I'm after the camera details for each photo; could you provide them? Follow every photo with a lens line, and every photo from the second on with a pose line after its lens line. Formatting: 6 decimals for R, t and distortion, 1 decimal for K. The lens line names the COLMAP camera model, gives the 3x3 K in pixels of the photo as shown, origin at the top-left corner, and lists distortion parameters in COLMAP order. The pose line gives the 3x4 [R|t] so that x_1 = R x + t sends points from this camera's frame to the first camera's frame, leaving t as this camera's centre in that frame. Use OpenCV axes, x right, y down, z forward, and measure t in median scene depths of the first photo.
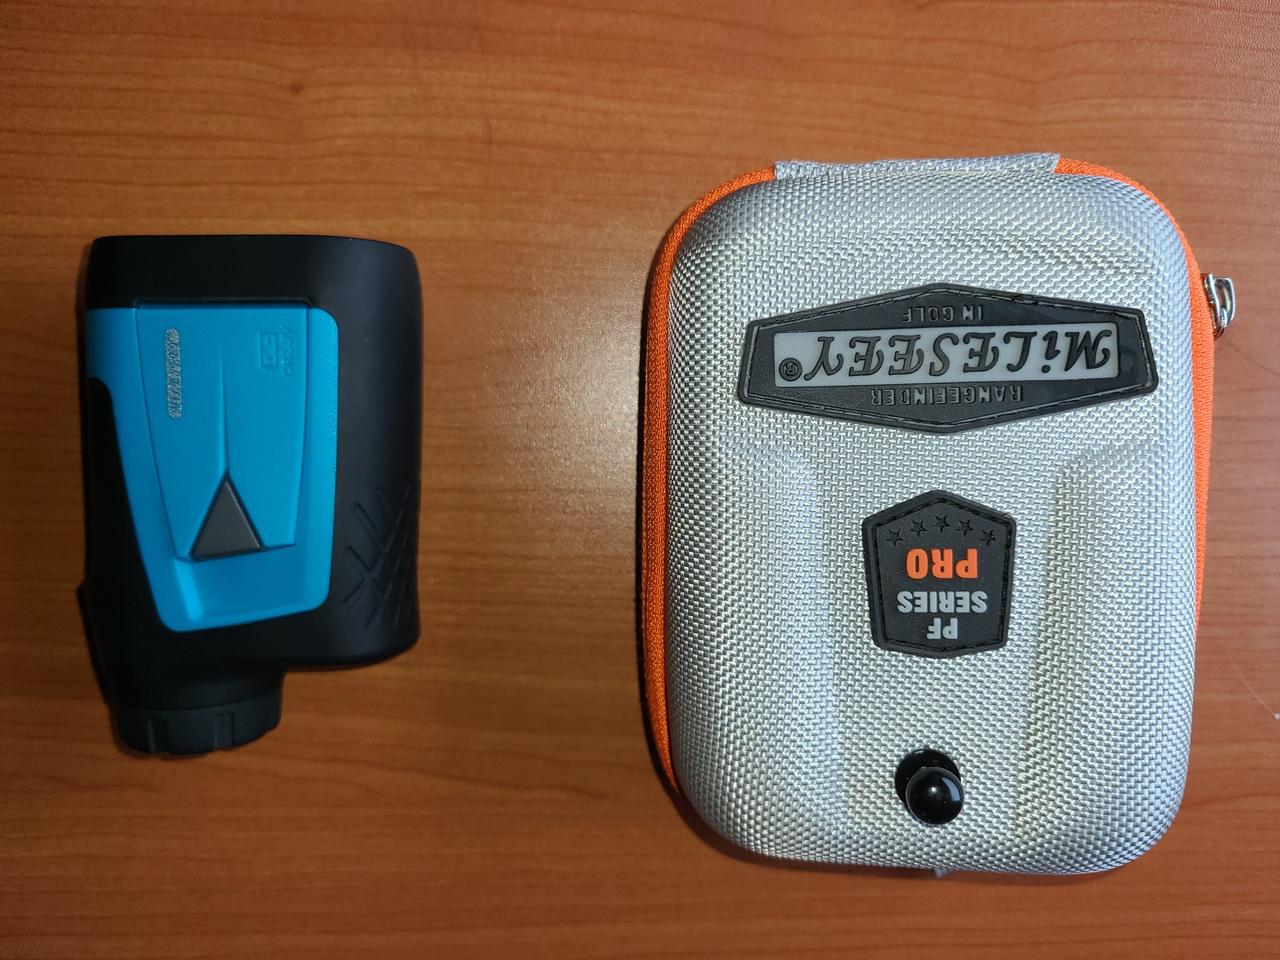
lens RADIAL K [[964.1, 0, 642.7], [0, 964.1, 481.5], [0, 0, 1]] dist [-0.012228, -0.002382]
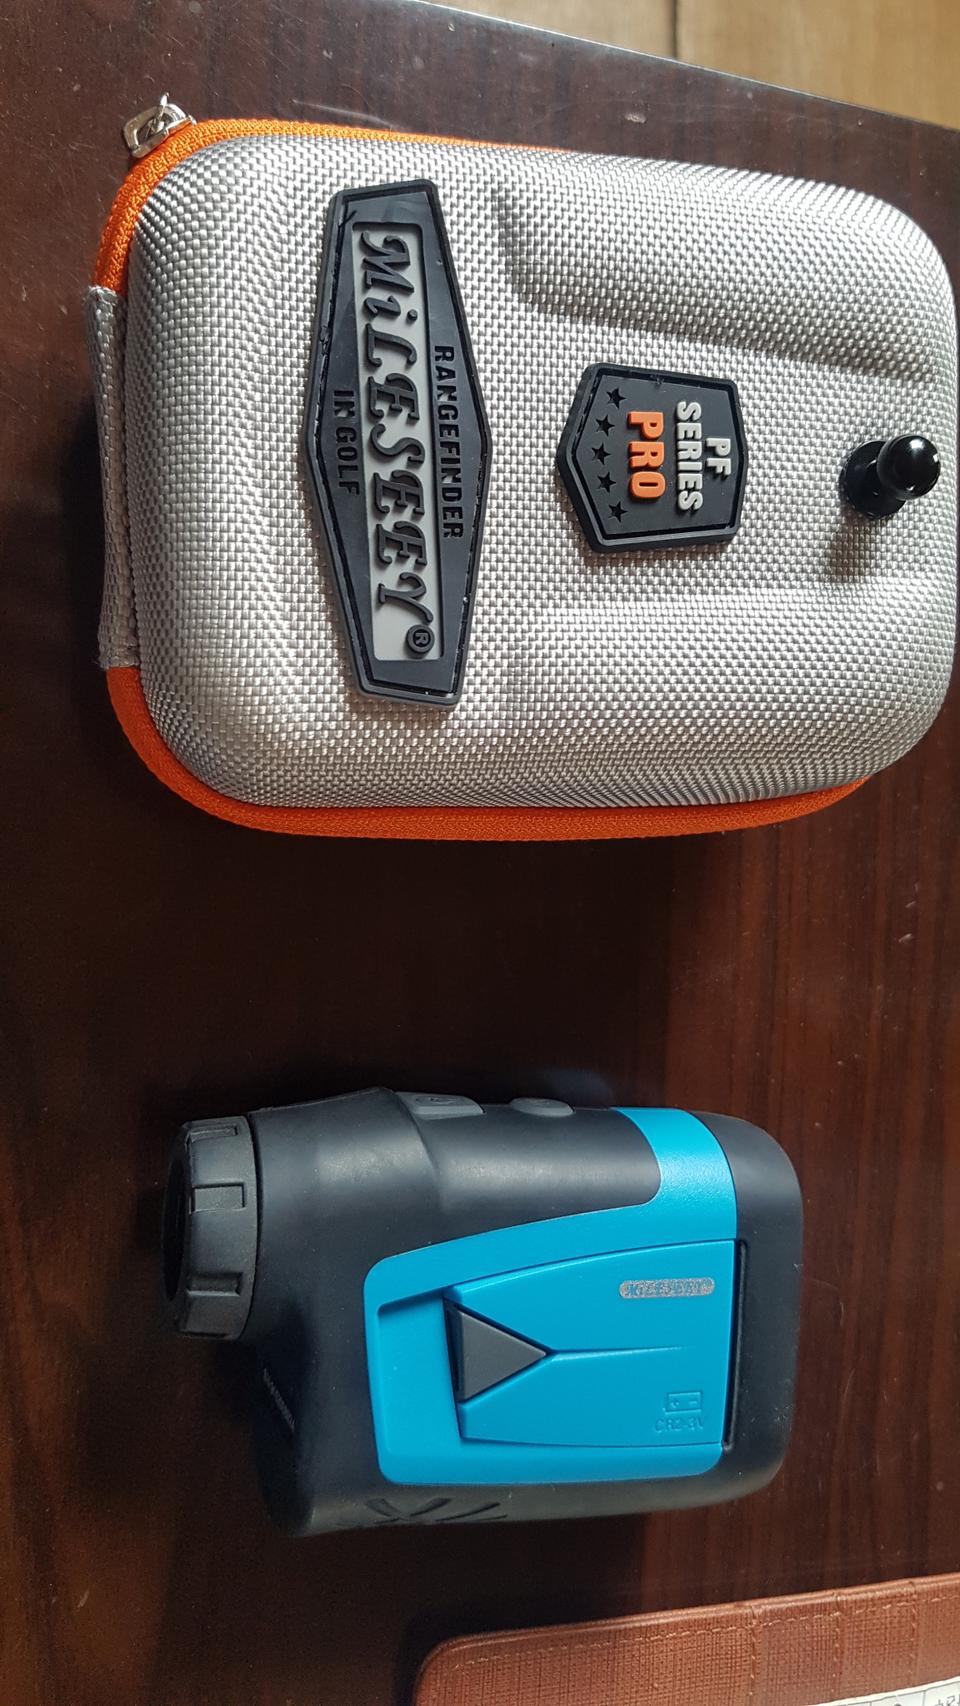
lens RADIAL K [[1346.0, 0, 480.3], [0, 1346.0, 856.8], [0, 0, 1]] dist [0.008204, 0.001098]
pose [[-0.021064, -0.999734, -0.009342, -0.022575], [0.997221, -0.020341, -0.071674, 0.016871], [0.071464, -0.010826, 0.997384, -0.171134]]
